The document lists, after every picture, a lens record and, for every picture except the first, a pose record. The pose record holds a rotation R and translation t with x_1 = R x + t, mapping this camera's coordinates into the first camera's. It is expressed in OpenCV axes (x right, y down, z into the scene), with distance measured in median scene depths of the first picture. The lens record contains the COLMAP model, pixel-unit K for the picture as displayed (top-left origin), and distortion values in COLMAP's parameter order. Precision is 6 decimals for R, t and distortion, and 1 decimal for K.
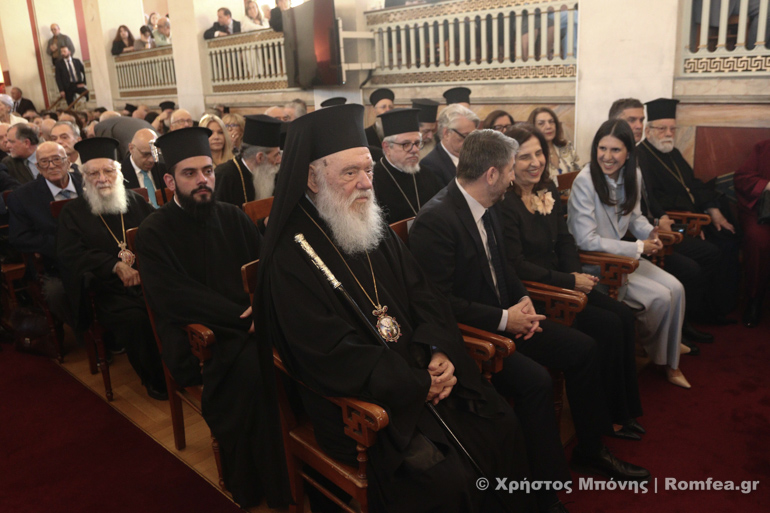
lens RADIAL K [[656.8, 0, 385.0], [0, 656.8, 256.5], [0, 0, 1]] dist [-0.002945, 0.010390]
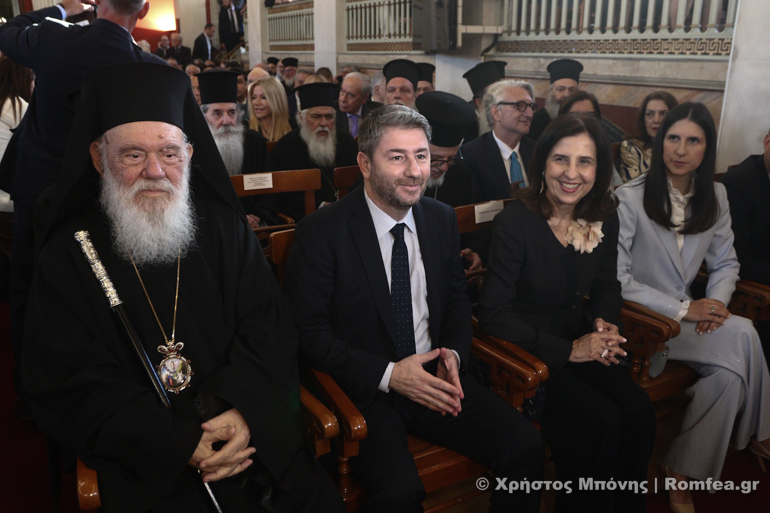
lens RADIAL K [[682.8, 0, 385.0], [0, 682.8, 256.5], [0, 0, 1]] dist [0.008733, 0.022757]
pose [[0.945584, 0.145003, -0.291283, 0.146681], [-0.133172, 0.989266, 0.060151, -0.032506], [0.296879, -0.018087, 0.954744, 0.101975]]
